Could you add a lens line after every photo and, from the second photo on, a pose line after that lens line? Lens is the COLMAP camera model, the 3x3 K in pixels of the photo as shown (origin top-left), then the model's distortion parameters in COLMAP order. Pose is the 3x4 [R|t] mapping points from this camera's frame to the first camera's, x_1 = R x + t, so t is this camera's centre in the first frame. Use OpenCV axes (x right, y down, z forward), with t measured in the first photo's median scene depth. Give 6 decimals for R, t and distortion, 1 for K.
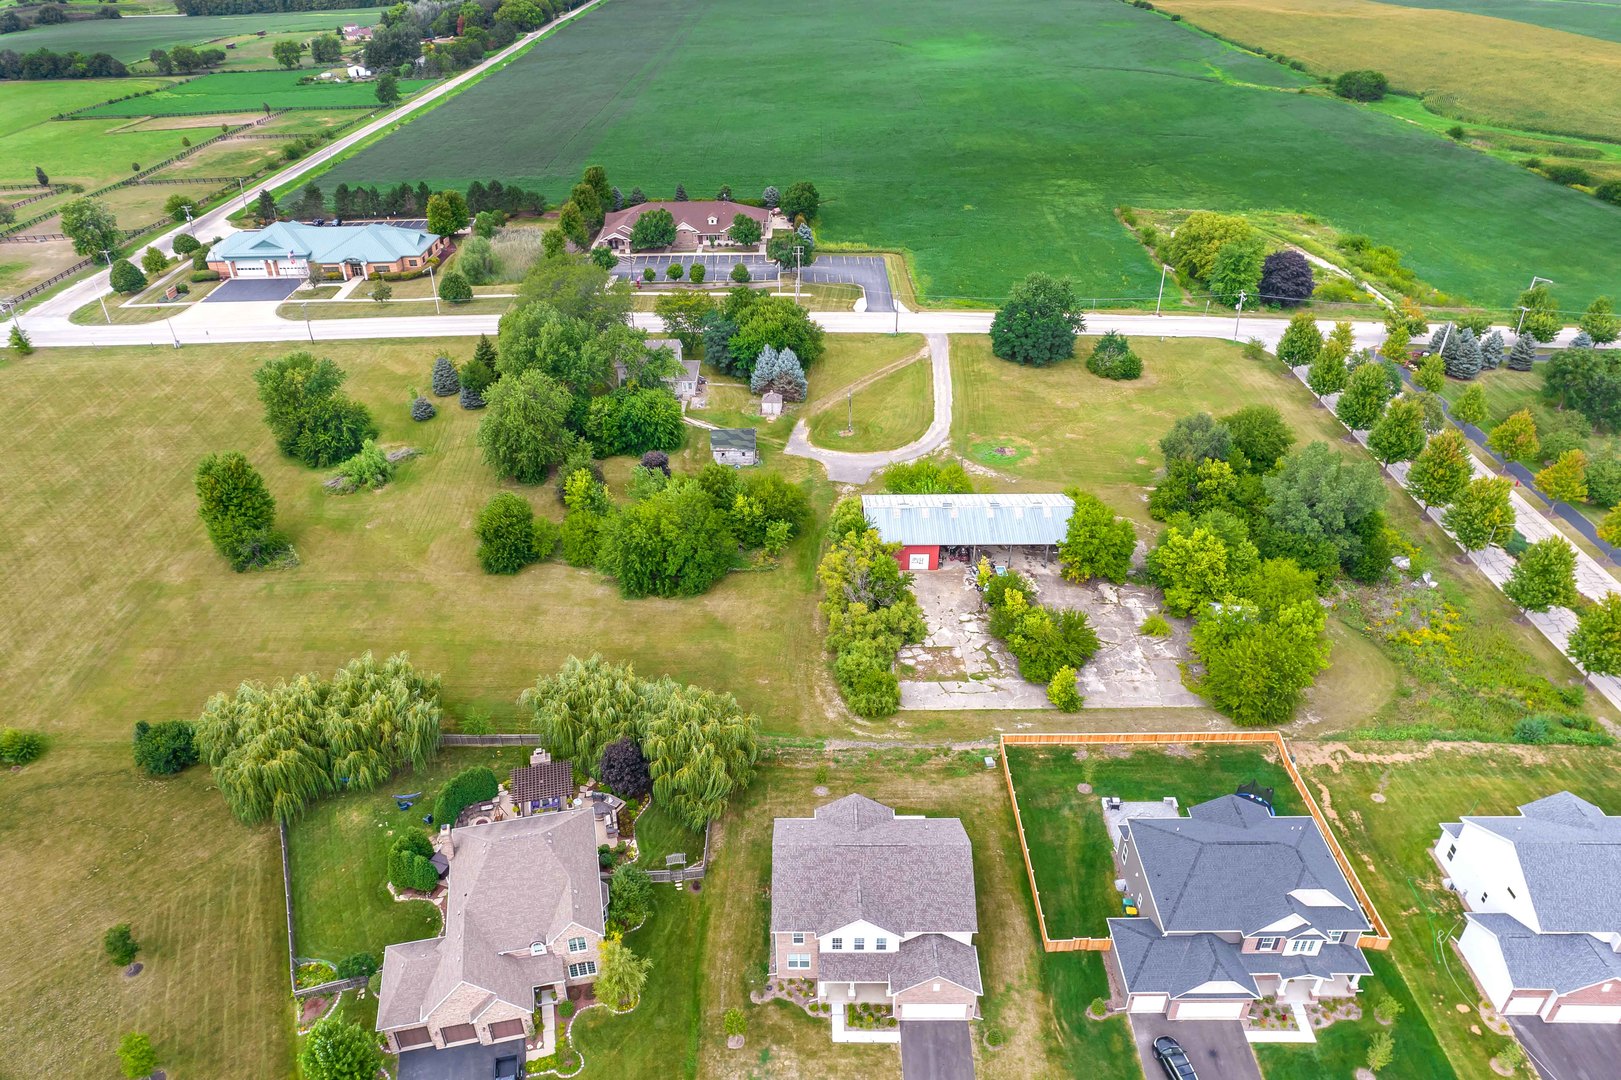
lens RADIAL K [[1036.2, 0, 810.5], [0, 1036.2, 540.0], [0, 0, 1]] dist [-0.077635, 0.081120]
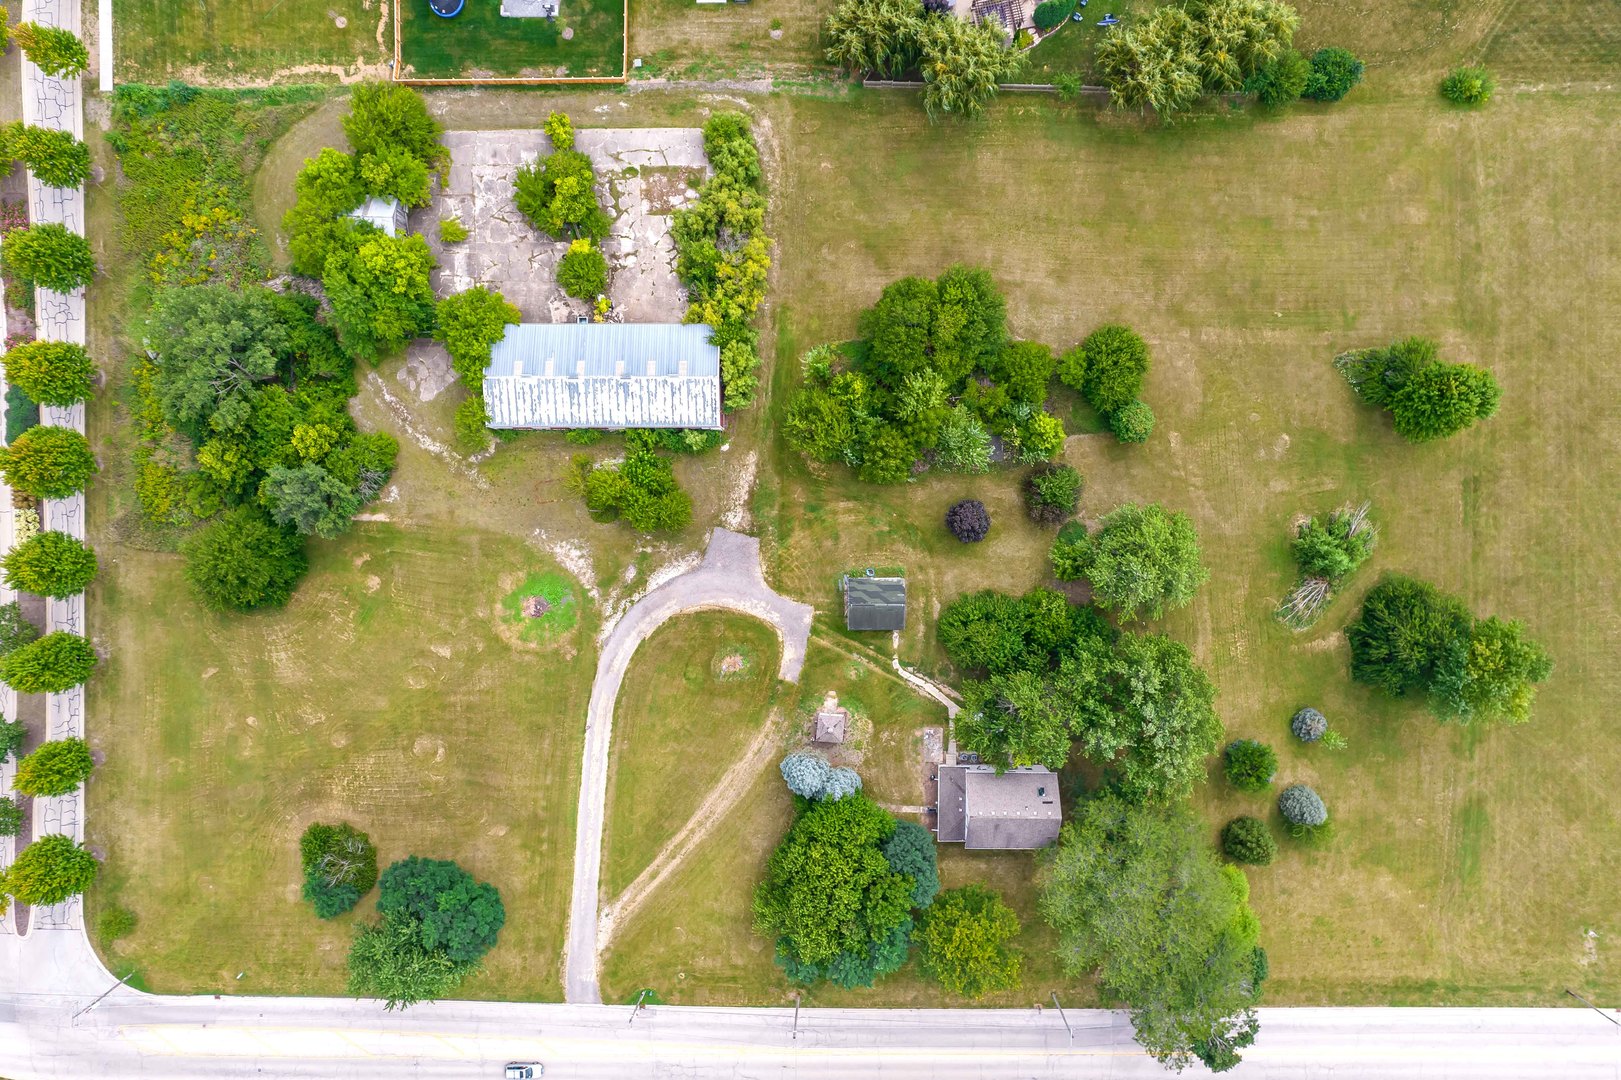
lens RADIAL K [[1077.2, 0, 824.4], [0, 1077.2, 512.5], [0, 0, 1]] dist [-0.092002, 0.086199]
pose [[-0.999576, -0.006911, 0.028286, -0.075797], [0.027519, -0.541725, 0.840105, -0.982946], [0.009517, 0.840527, 0.541686, 0.674422]]
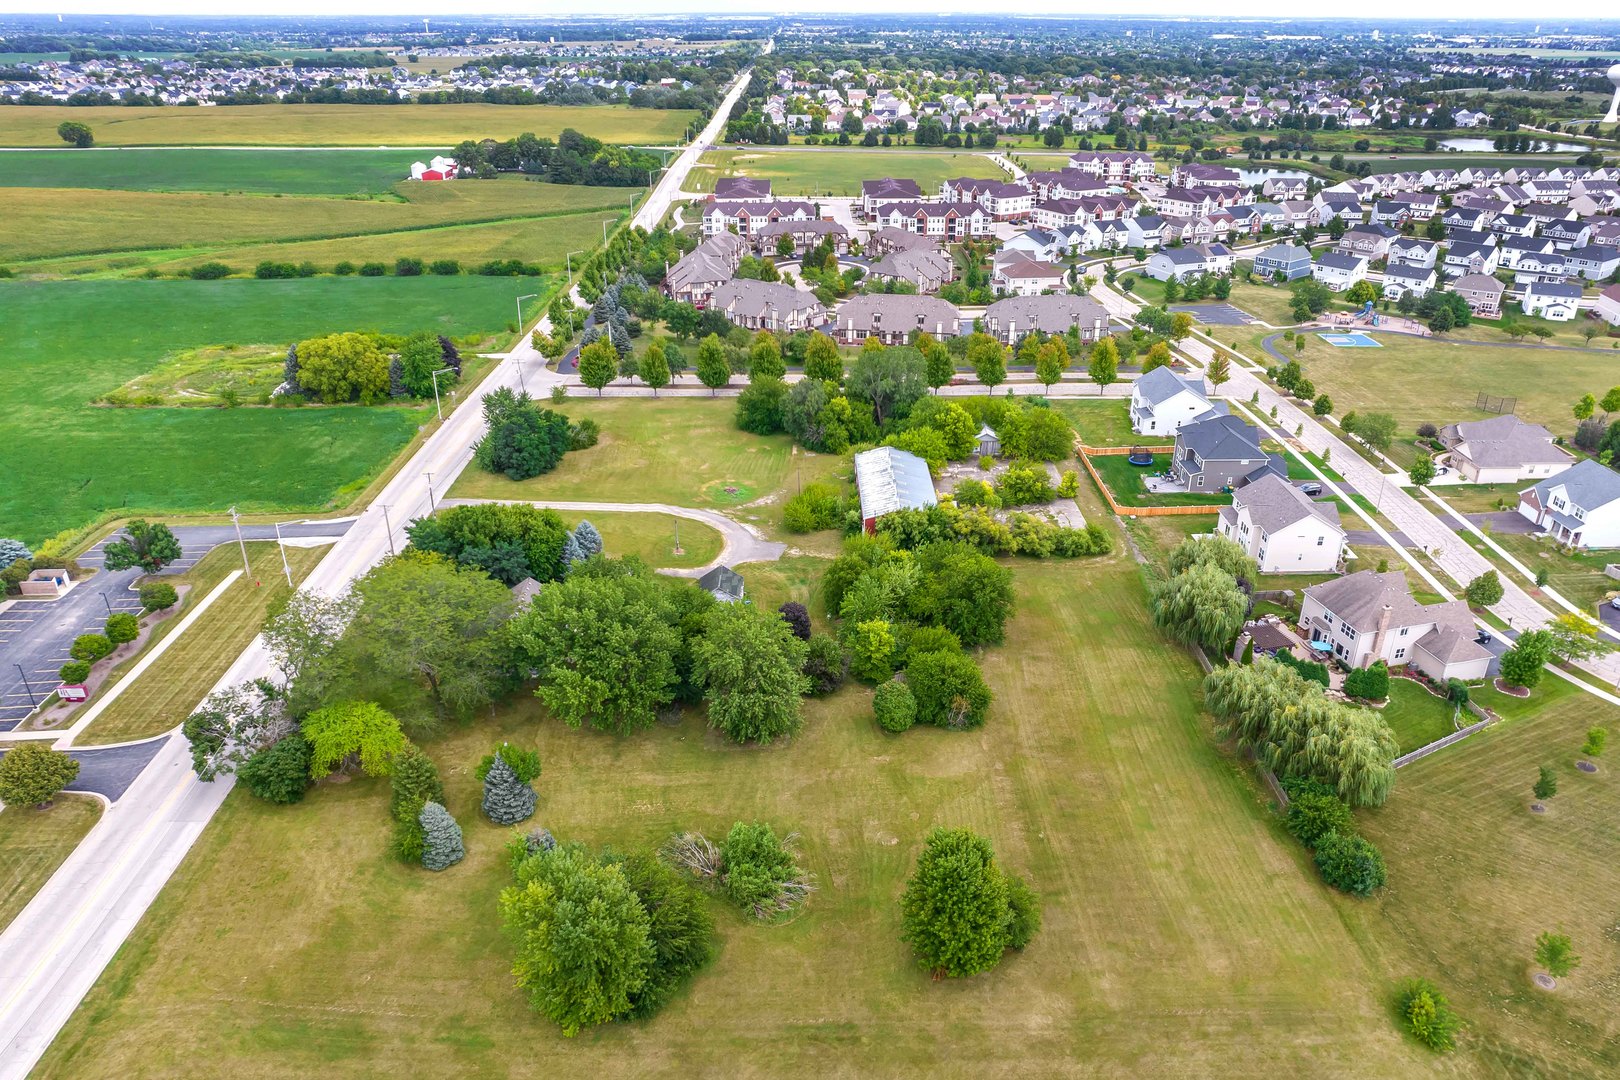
lens RADIAL K [[1139.0, 0, 835.3], [0, 1139.0, 538.4], [0, 0, 1]] dist [-0.101819, 0.101928]
pose [[-0.028578, -0.411889, 0.910786, -1.281953], [0.533698, 0.764131, 0.362312, -0.580300], [-0.845192, 0.496439, 0.197987, 0.931432]]
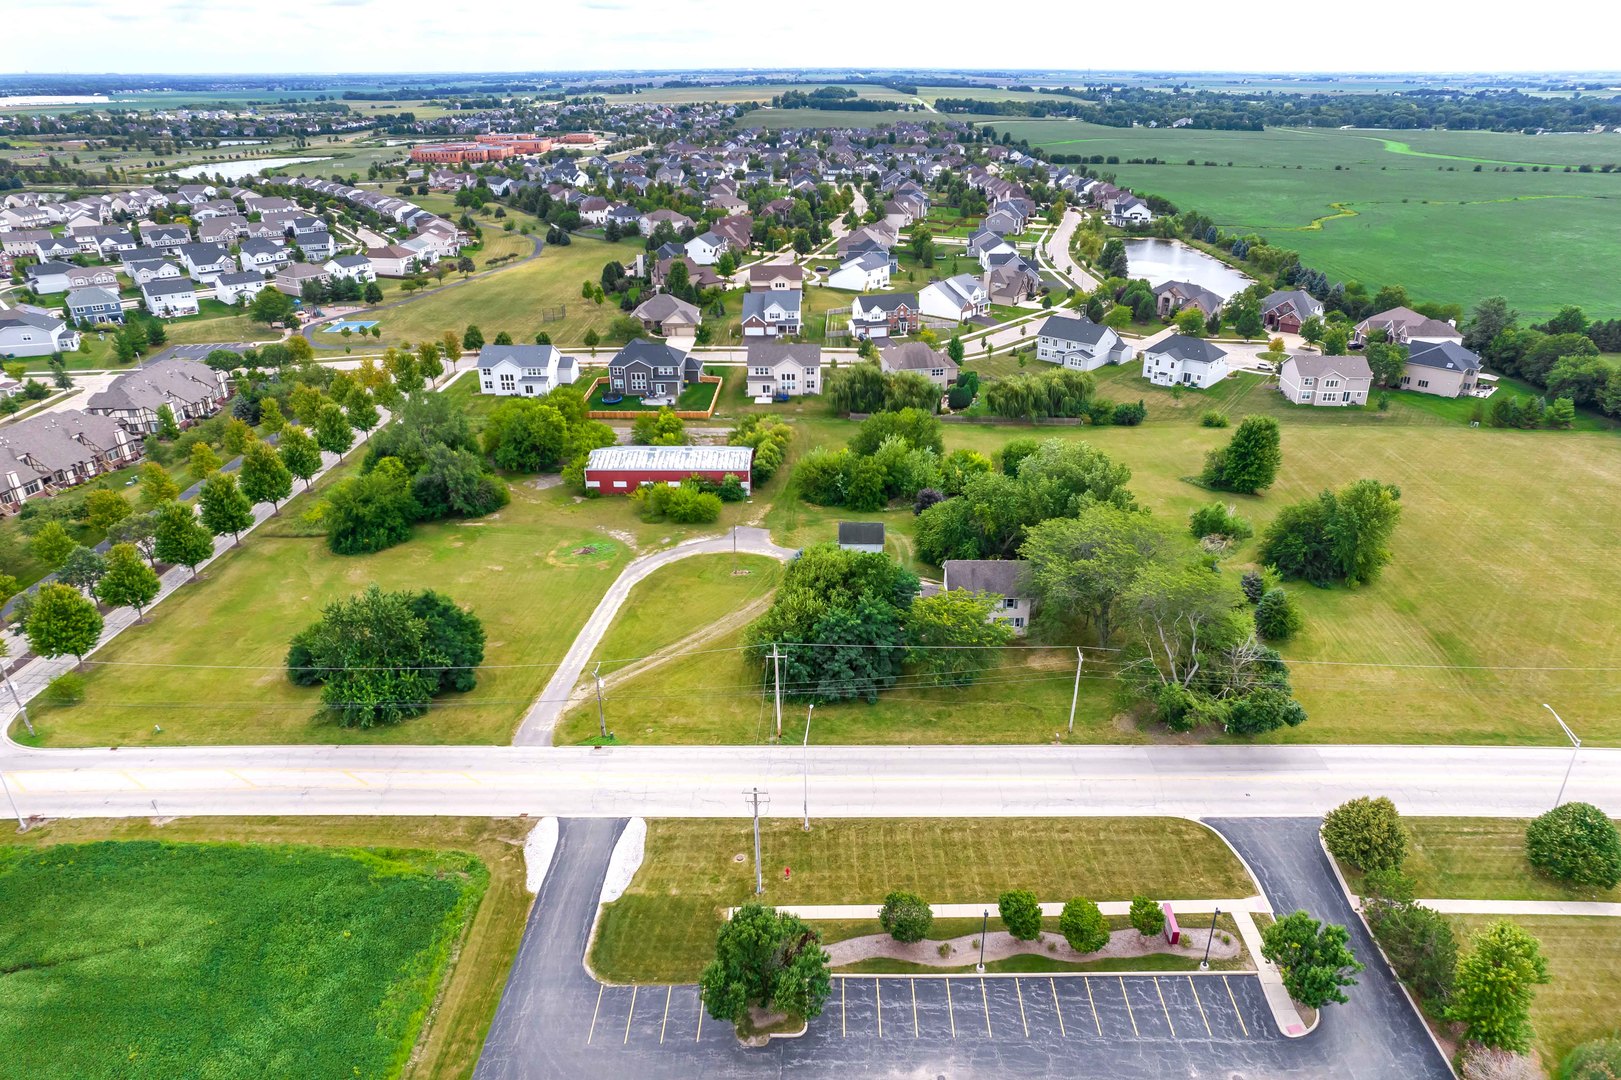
lens RADIAL K [[1036.2, 0, 810.5], [0, 1036.2, 540.0], [0, 0, 1]] dist [-0.077635, 0.081120]
pose [[-0.999129, 0.004573, 0.041471, -0.087996], [0.037382, 0.539541, 0.841129, -1.213969], [-0.018529, 0.841947, -0.539242, 2.040254]]
